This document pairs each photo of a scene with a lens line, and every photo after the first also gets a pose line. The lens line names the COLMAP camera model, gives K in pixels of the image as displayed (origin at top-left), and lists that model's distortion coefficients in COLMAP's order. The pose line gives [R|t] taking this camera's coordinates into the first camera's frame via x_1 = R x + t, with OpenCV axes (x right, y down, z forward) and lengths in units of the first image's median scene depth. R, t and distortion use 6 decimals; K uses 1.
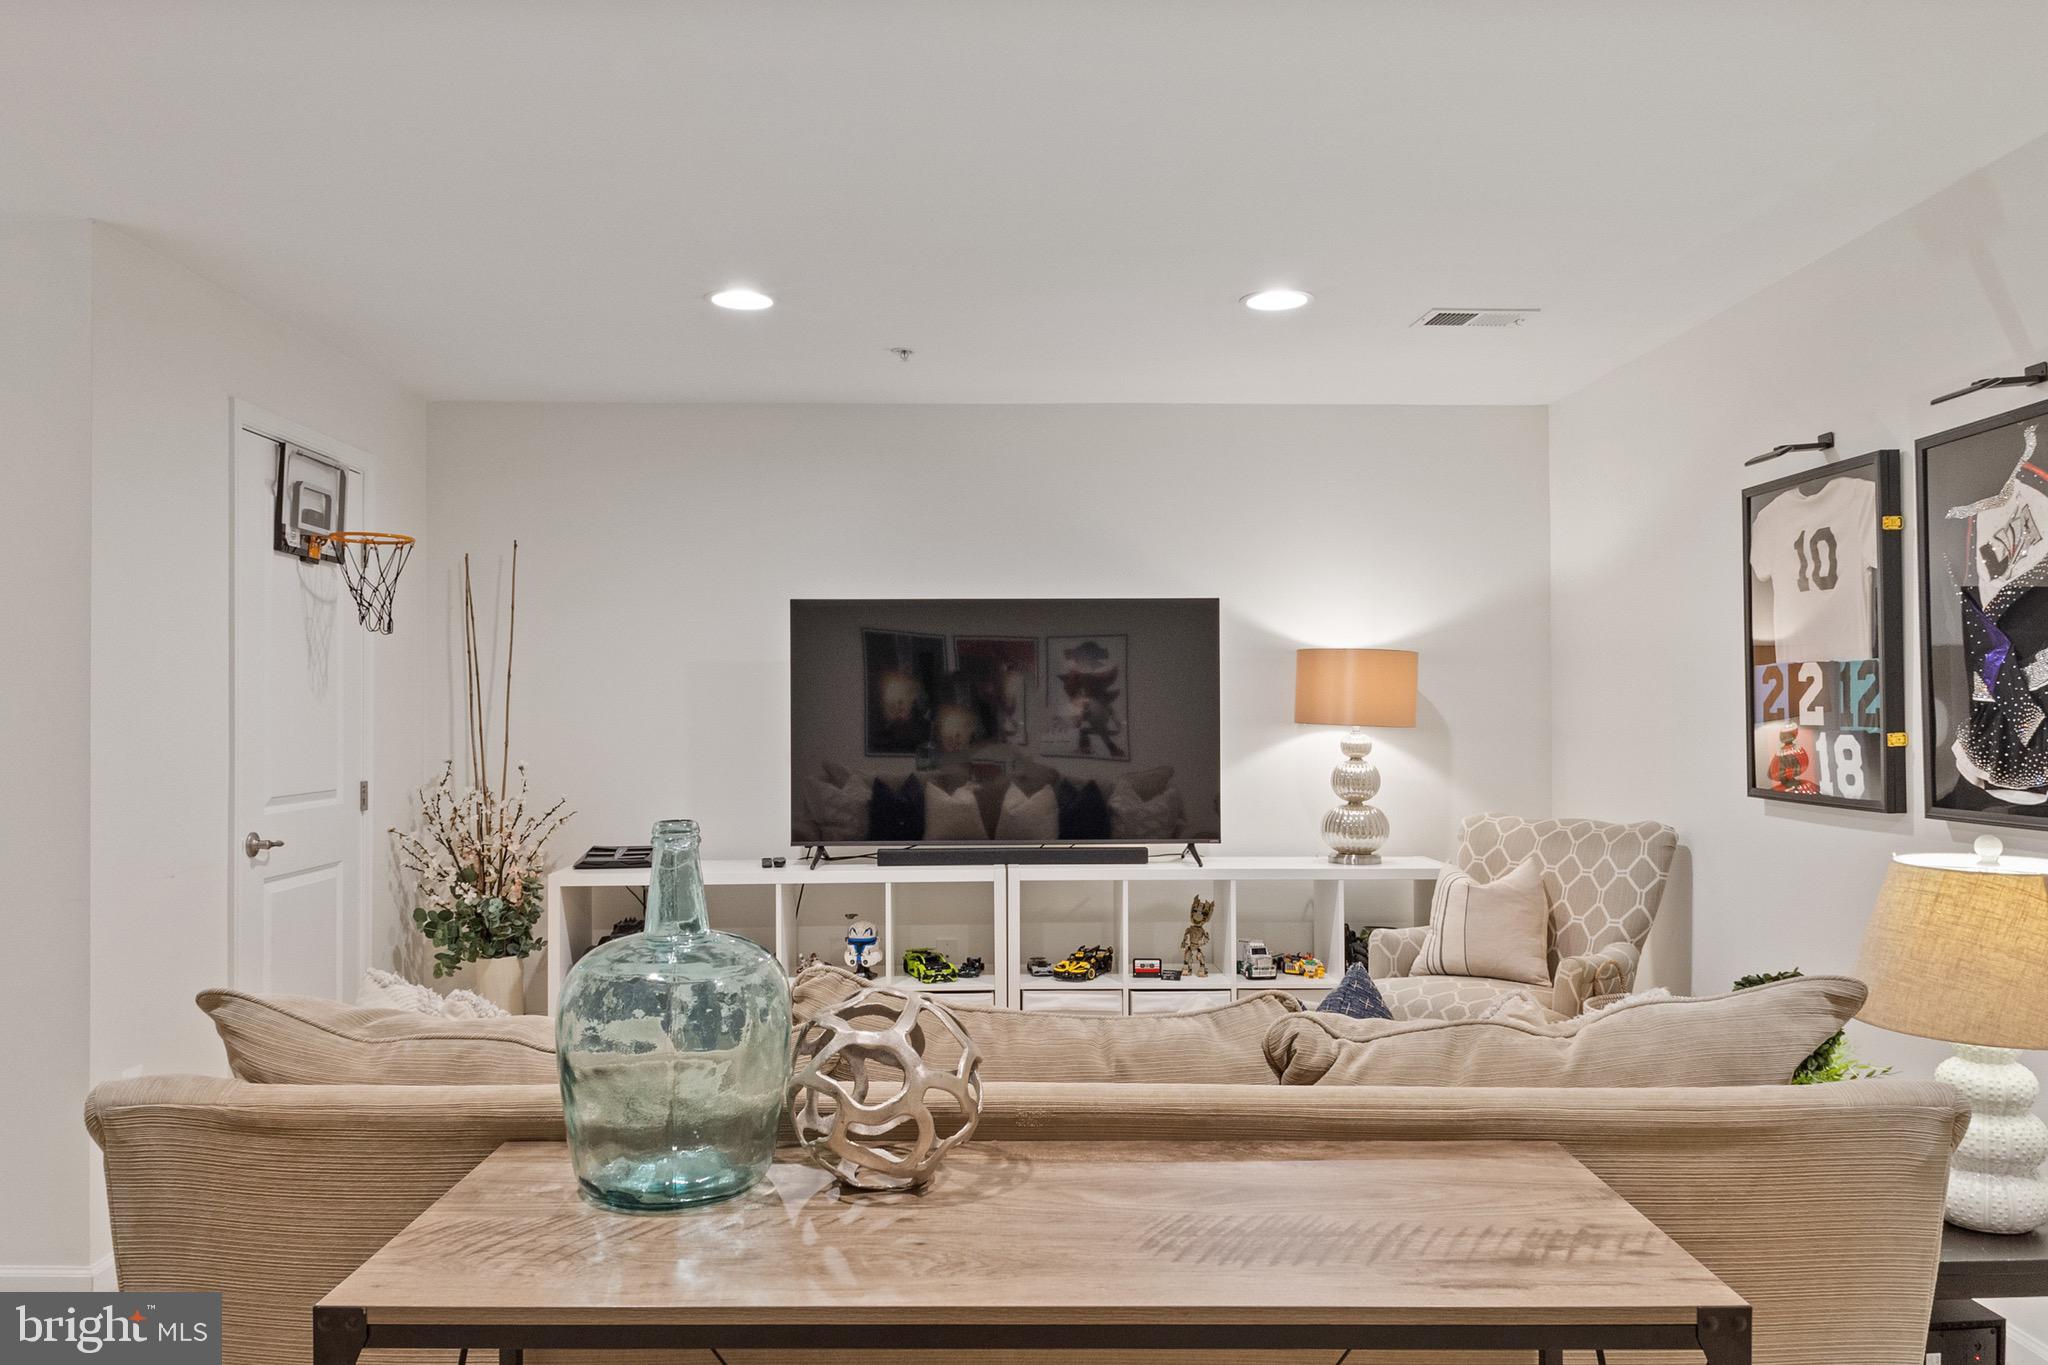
lens RADIAL K [[1466.8, 0, 1051.0], [0, 1466.8, 709.5], [0, 0, 1]] dist [0.023333, -0.057152]
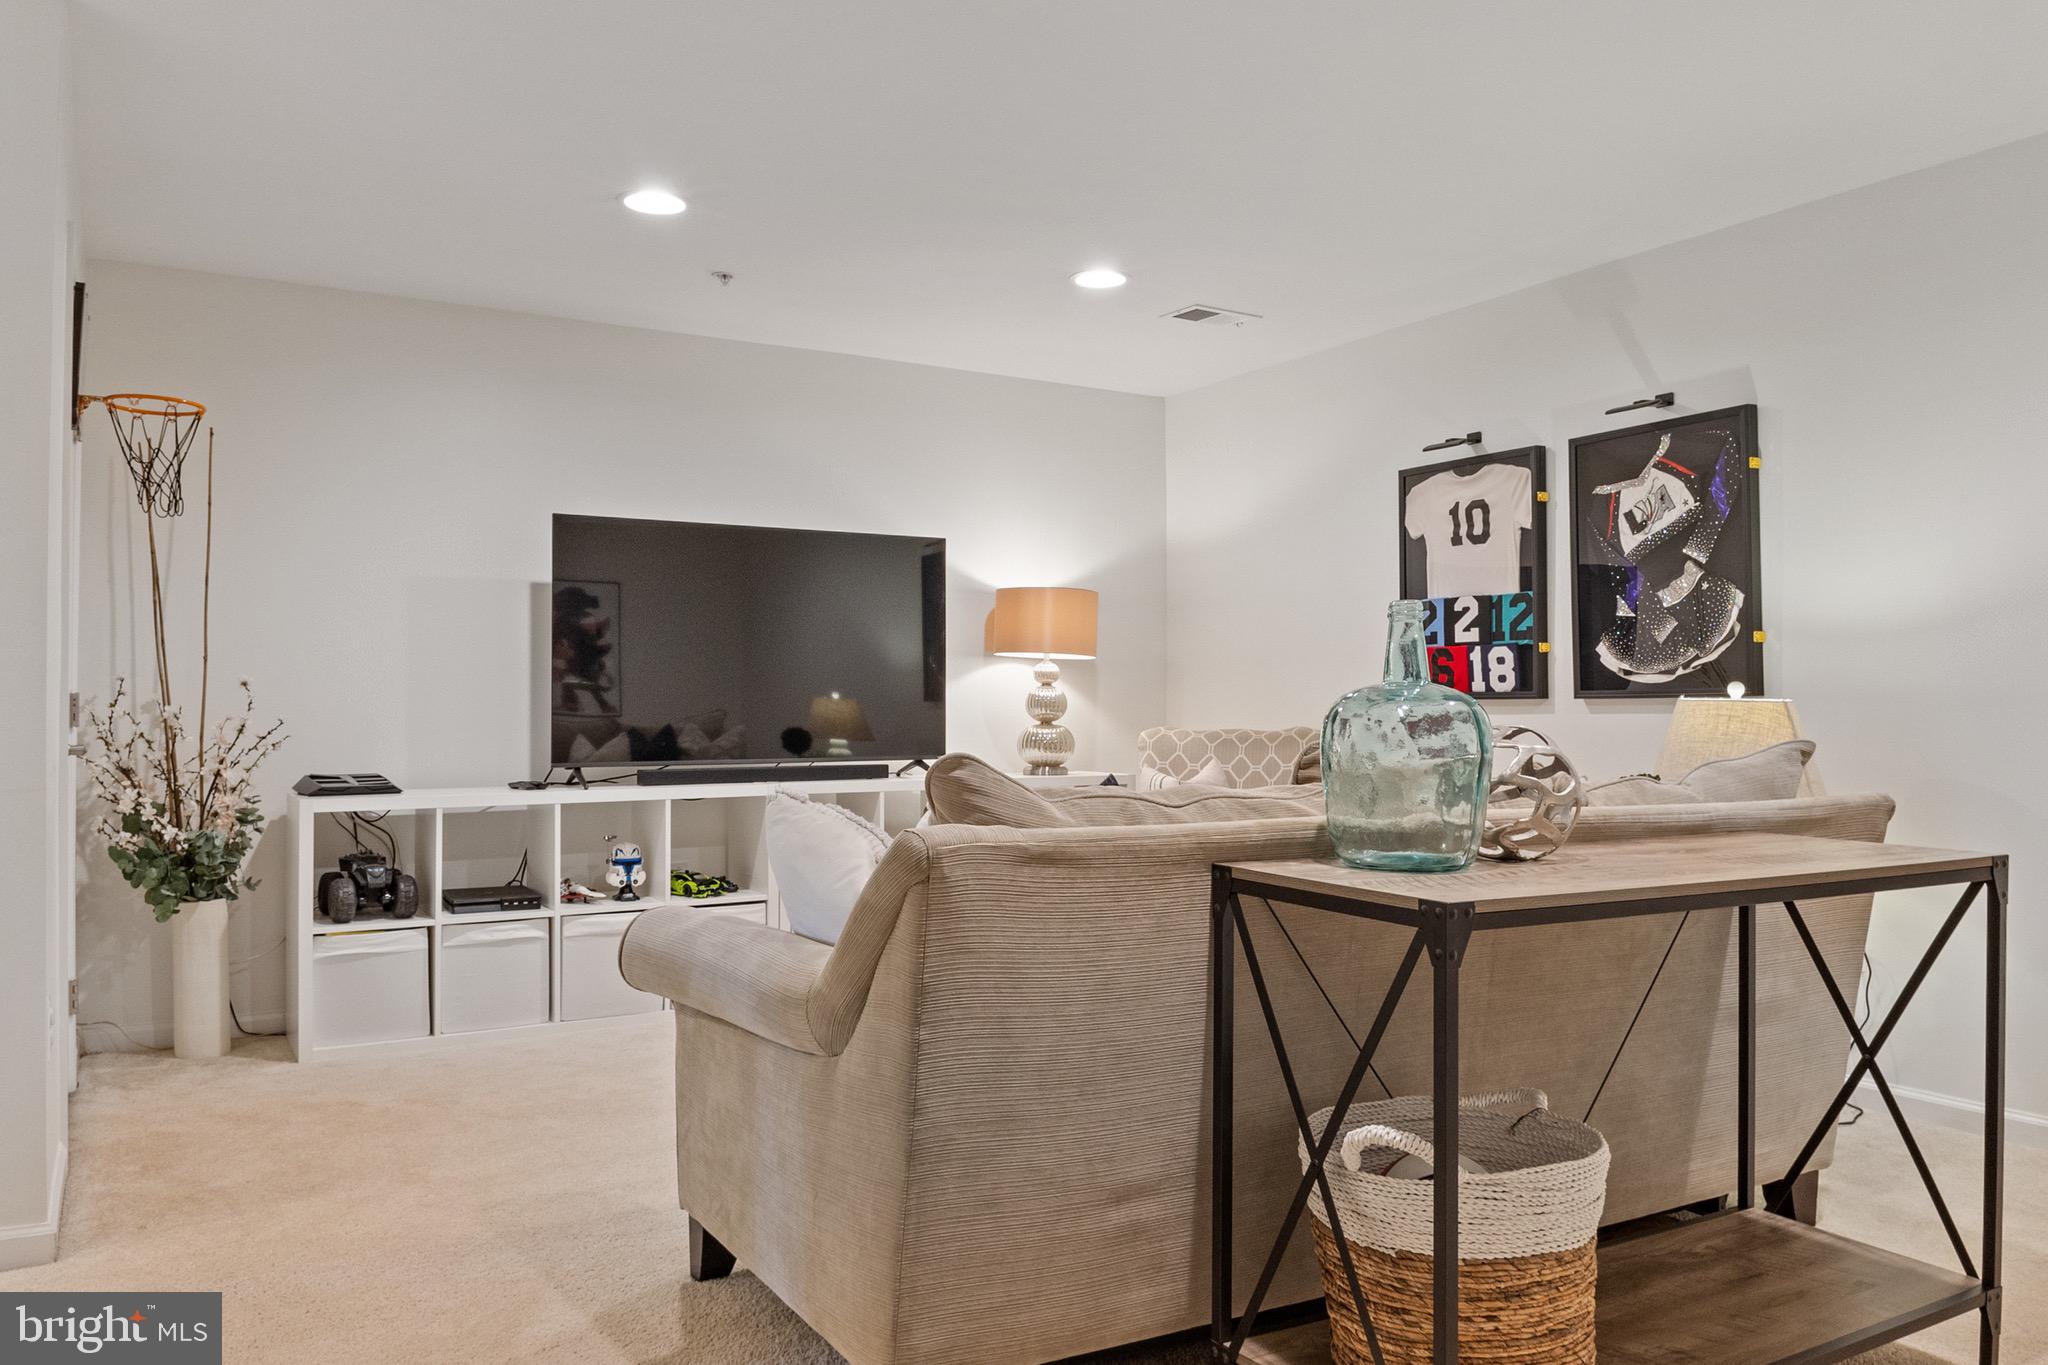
lens RADIAL K [[1466.8, 0, 1061.4], [0, 1466.8, 696.4], [0, 0, 1]] dist [0.023333, -0.057152]
pose [[0.868661, 0.004561, 0.495386, -0.416999], [-0.000944, 0.999971, -0.007551, 0.060698], [-0.495406, 0.006091, 0.868640, -0.010750]]
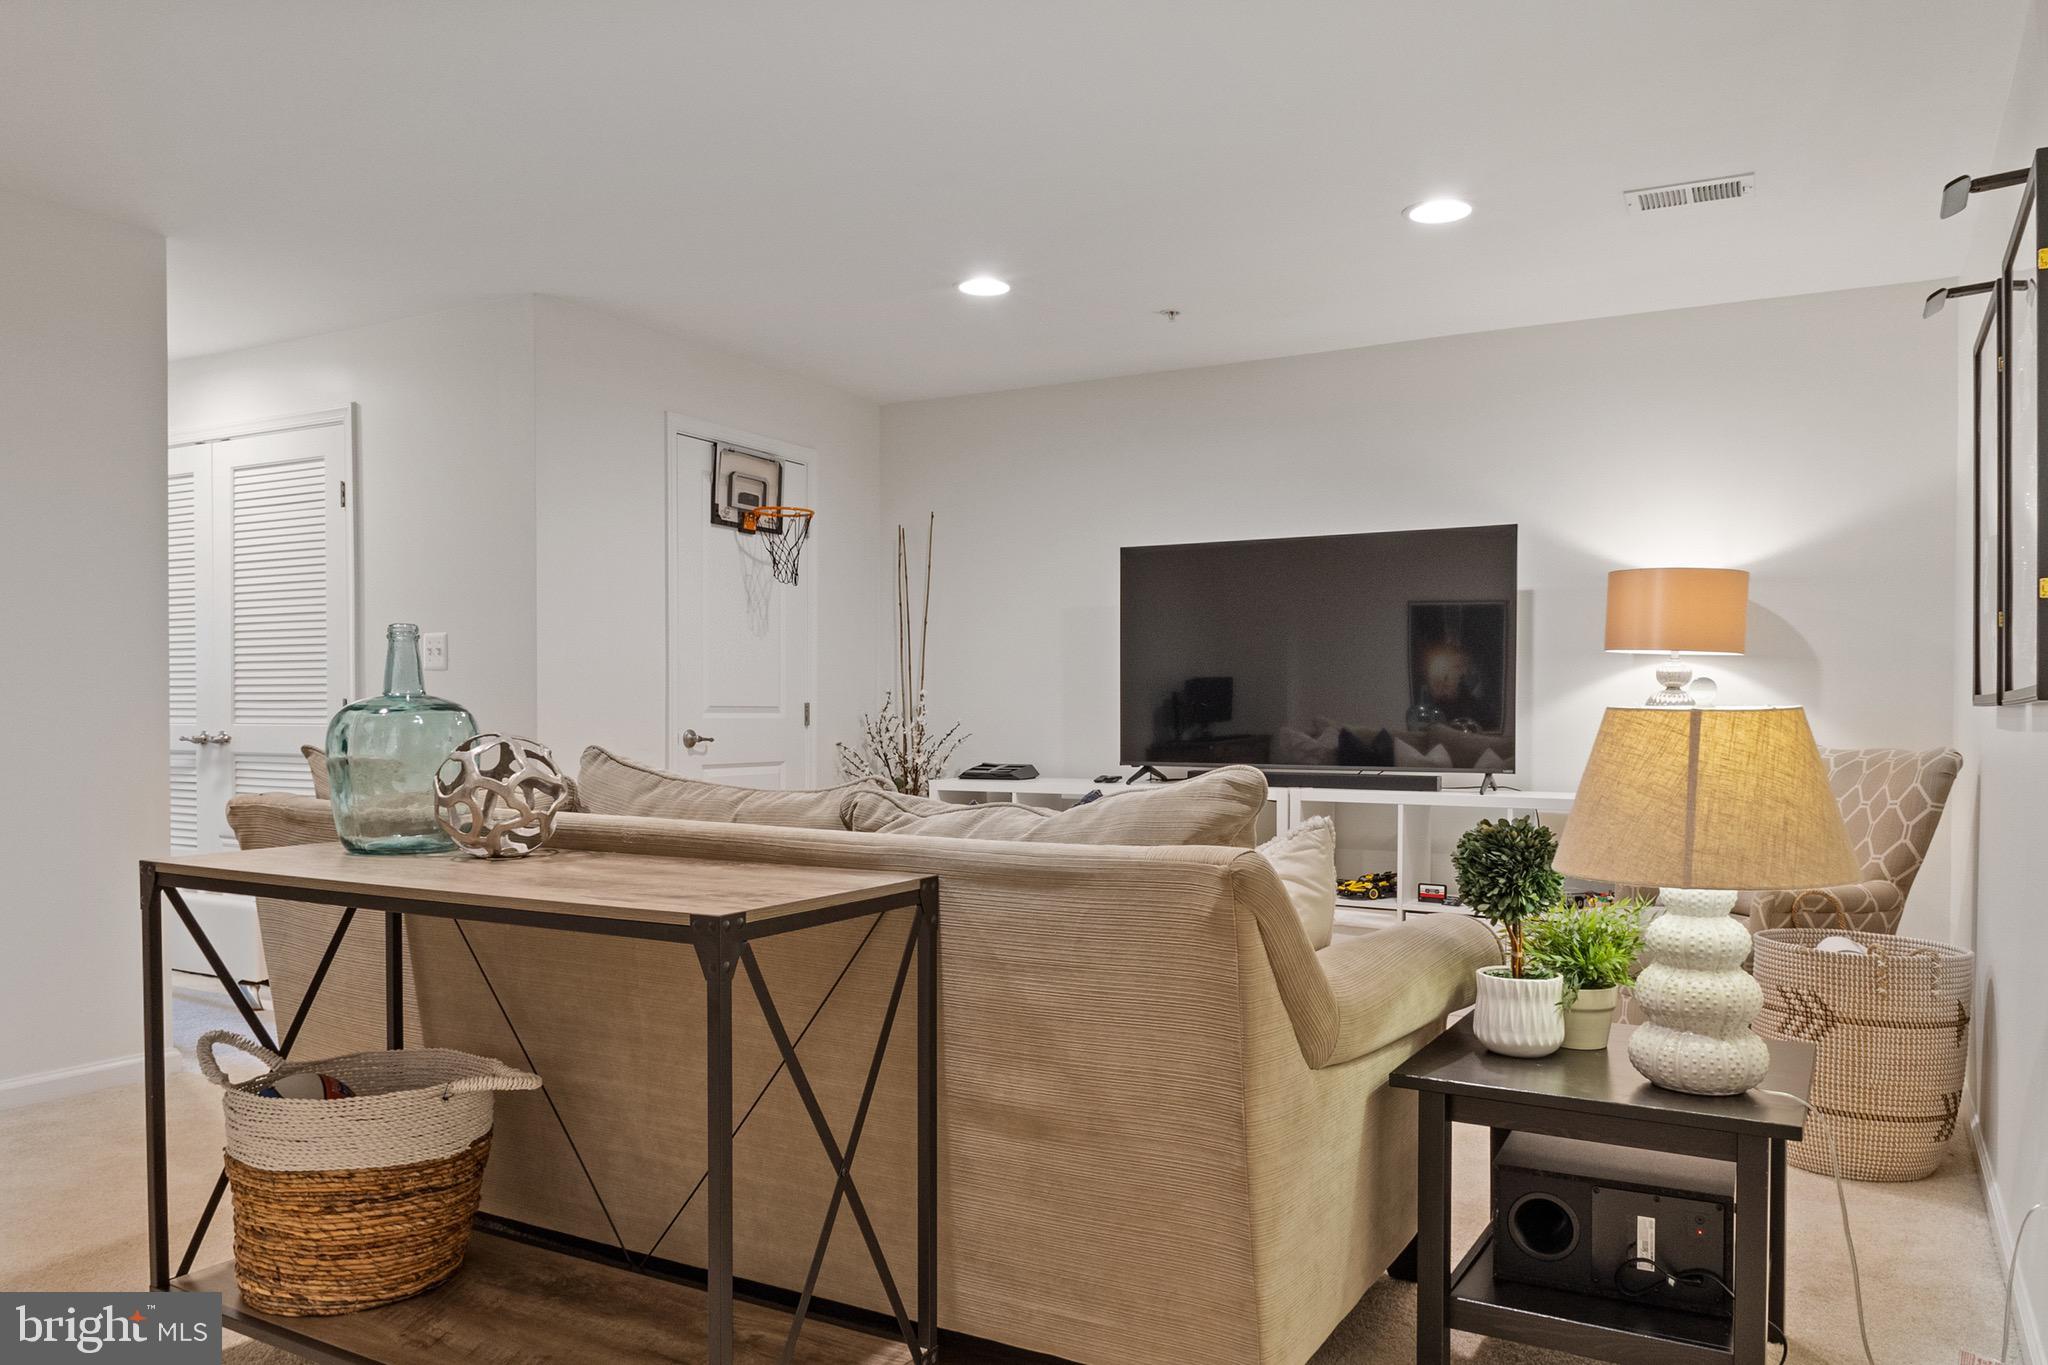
lens RADIAL K [[1466.8, 0, 1040.8], [0, 1466.8, 764.6], [0, 0, 1]] dist [0.023333, -0.057152]
pose [[0.860821, 0.022729, -0.508400, 0.398533], [-0.004167, 0.999283, 0.037619, 0.057290], [0.508891, -0.030265, 0.860299, -0.013673]]
